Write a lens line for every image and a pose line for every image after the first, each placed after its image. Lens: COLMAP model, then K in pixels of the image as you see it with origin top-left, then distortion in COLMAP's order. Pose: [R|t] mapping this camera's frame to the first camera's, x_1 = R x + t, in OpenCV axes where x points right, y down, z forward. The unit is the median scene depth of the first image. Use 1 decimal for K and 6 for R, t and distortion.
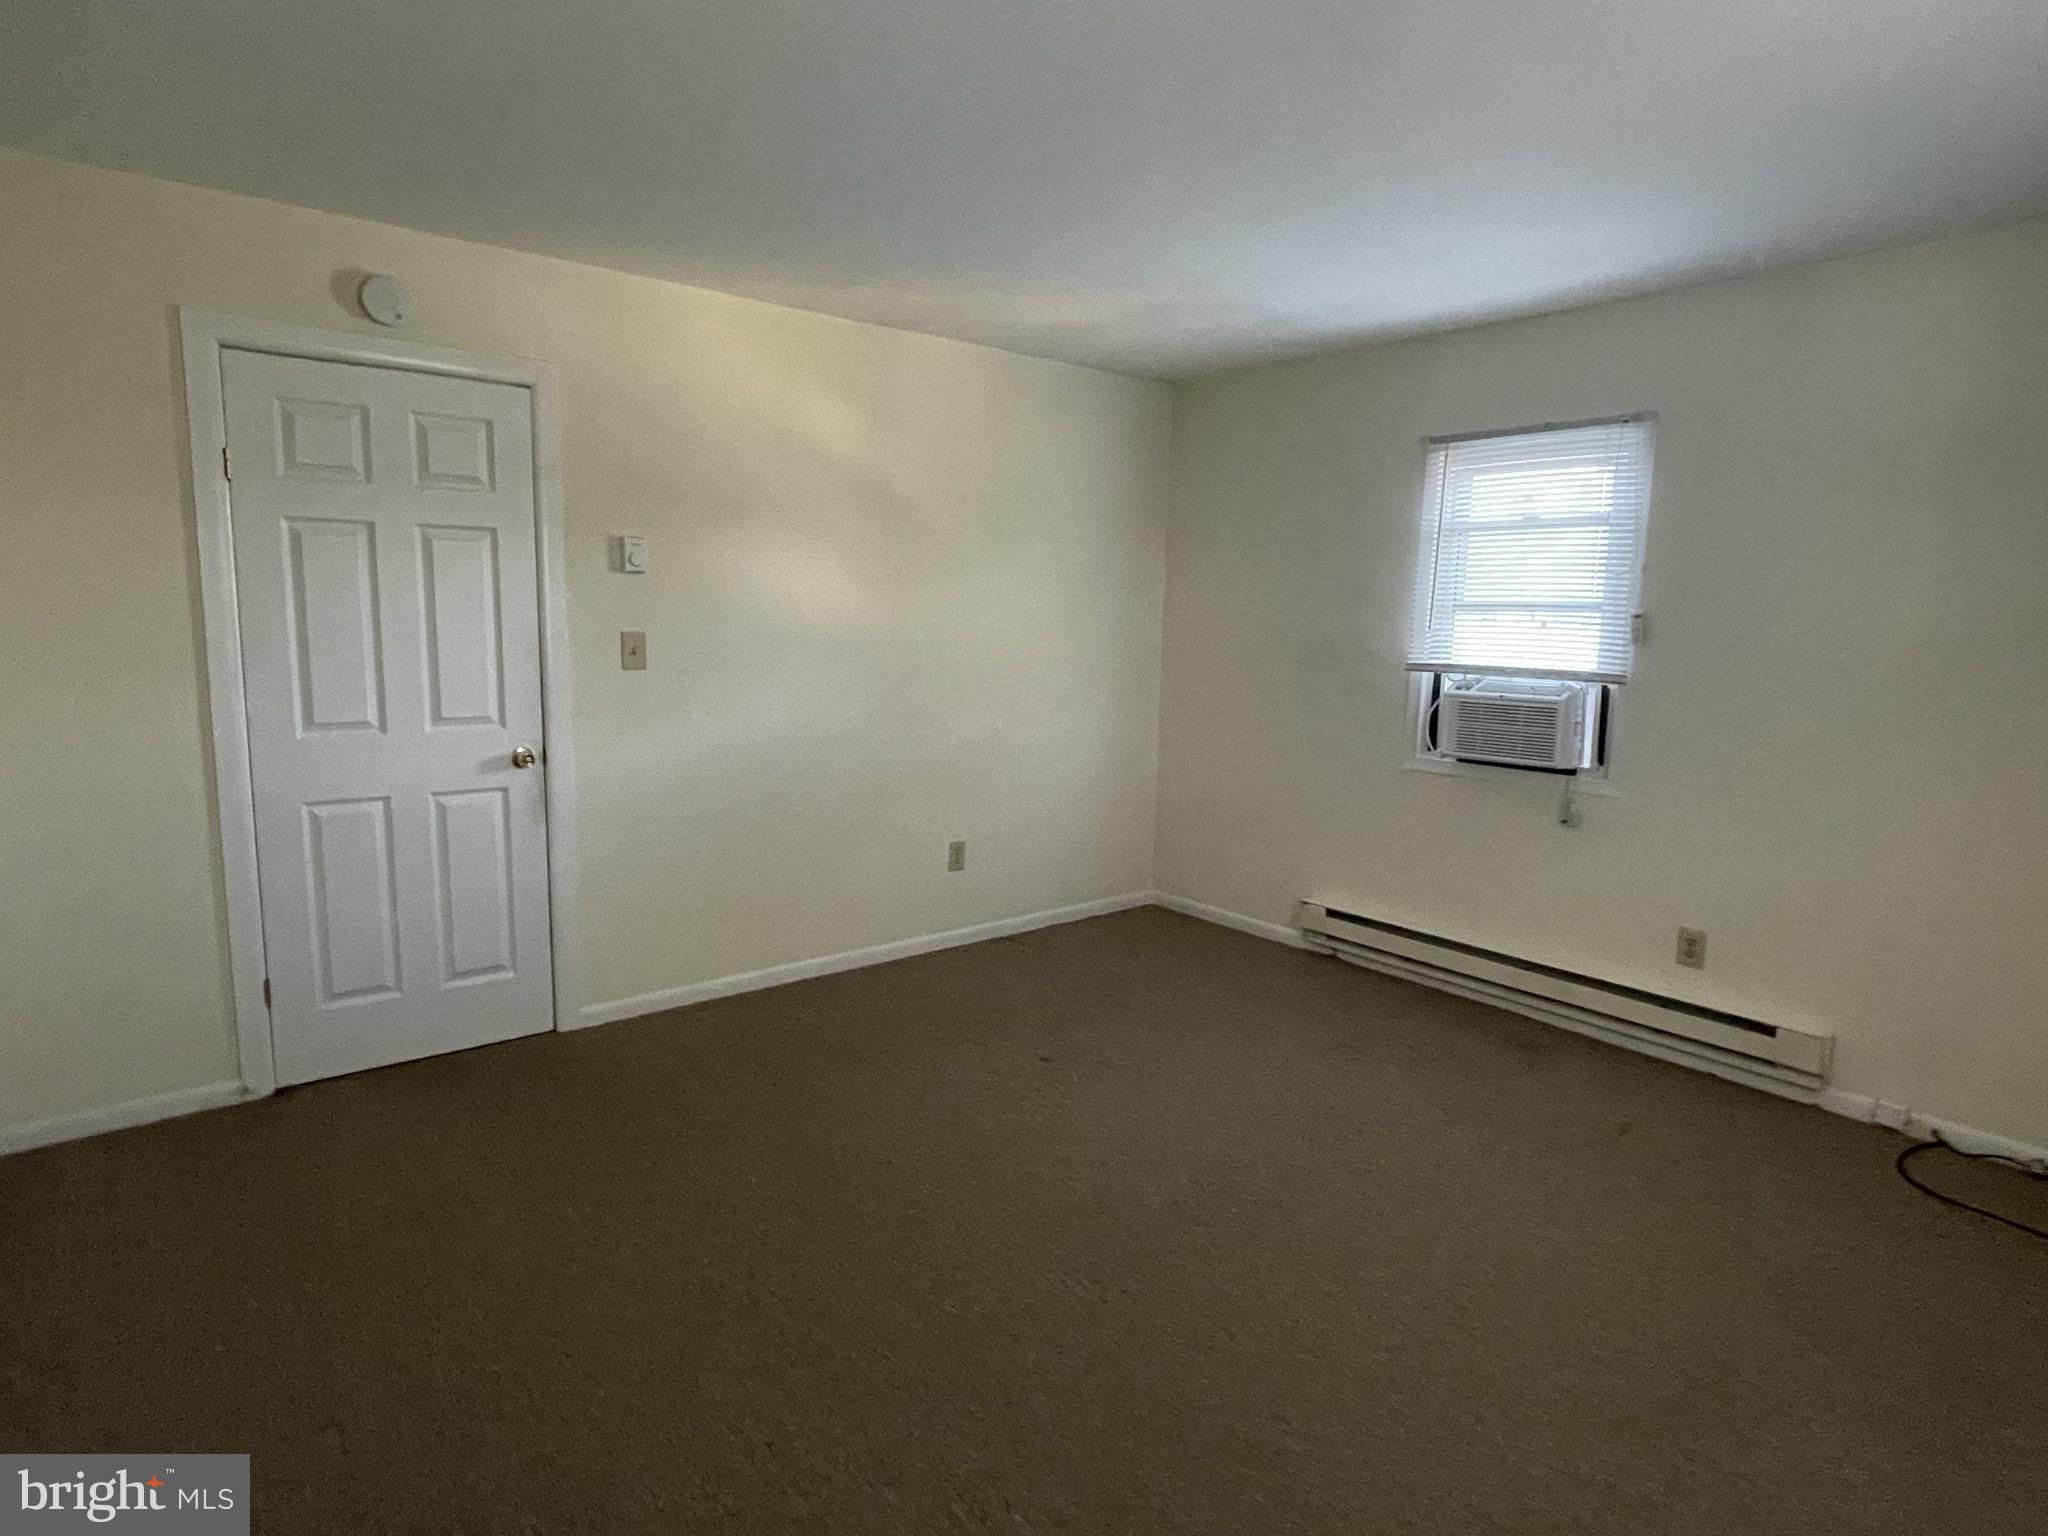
lens RADIAL K [[1107.9, 0, 1024.0], [0, 1107.9, 768.0], [0, 0, 1]] dist [0.000192, 0.000277]
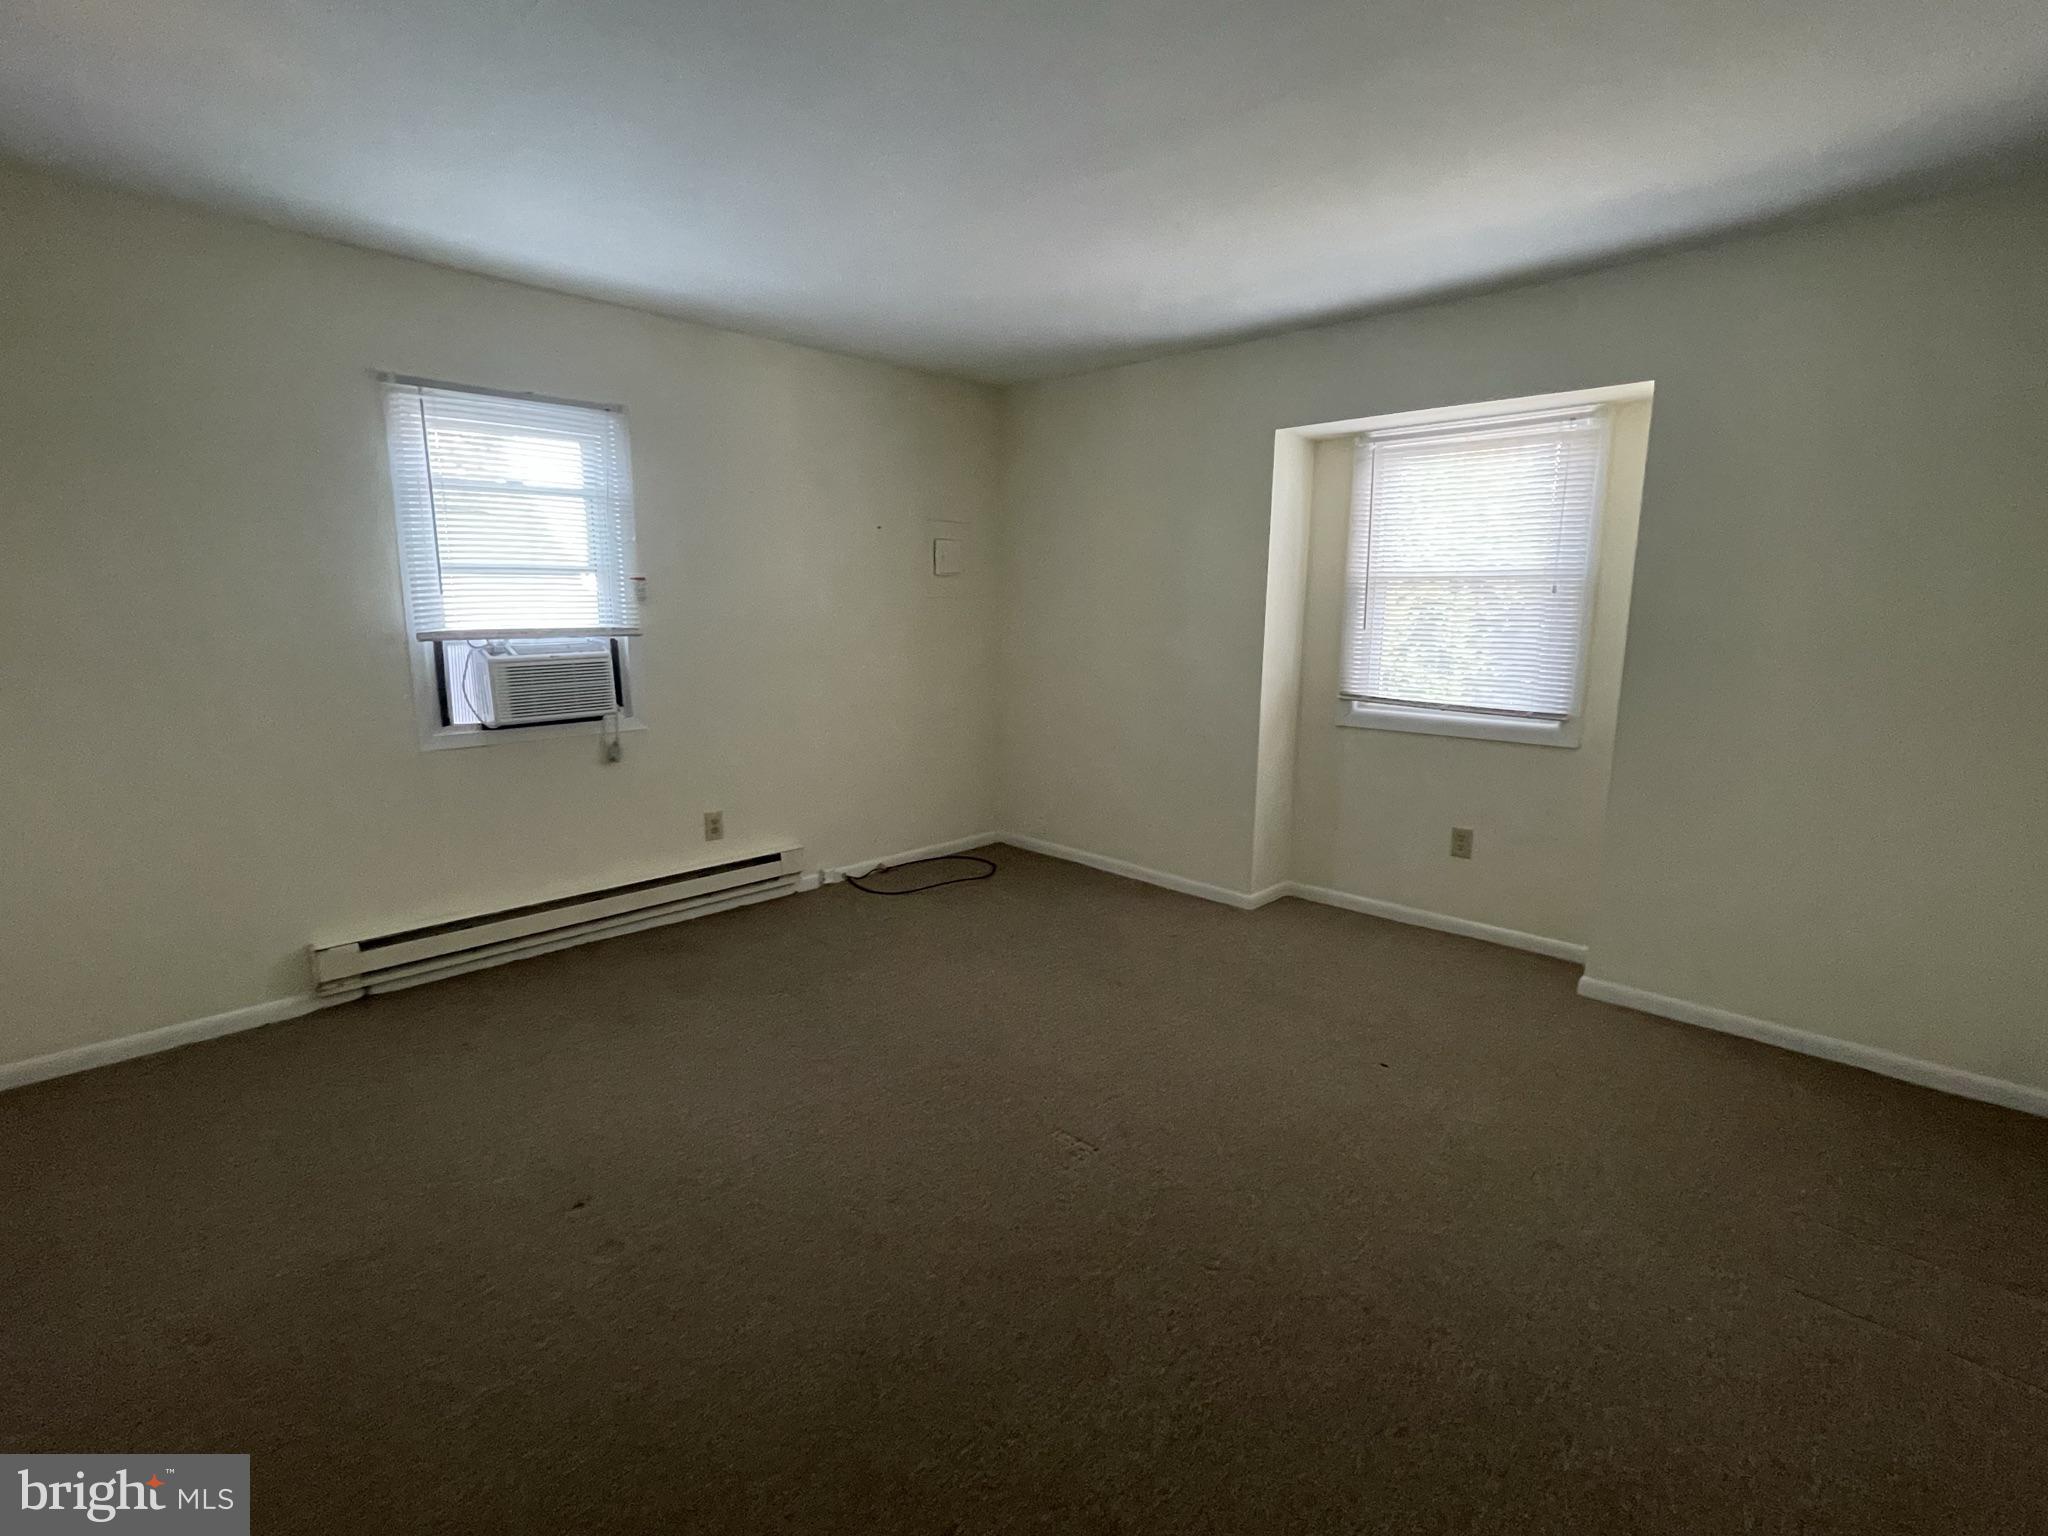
lens RADIAL K [[931.9, 0, 1018.4], [0, 931.9, 755.6], [0, 0, 1]] dist [0.001323, 0.000417]
pose [[-0.107284, -0.189484, 0.976005, -0.485030], [0.133460, 0.970042, 0.202997, -0.092964], [-0.985230, 0.152035, -0.078781, 0.646242]]
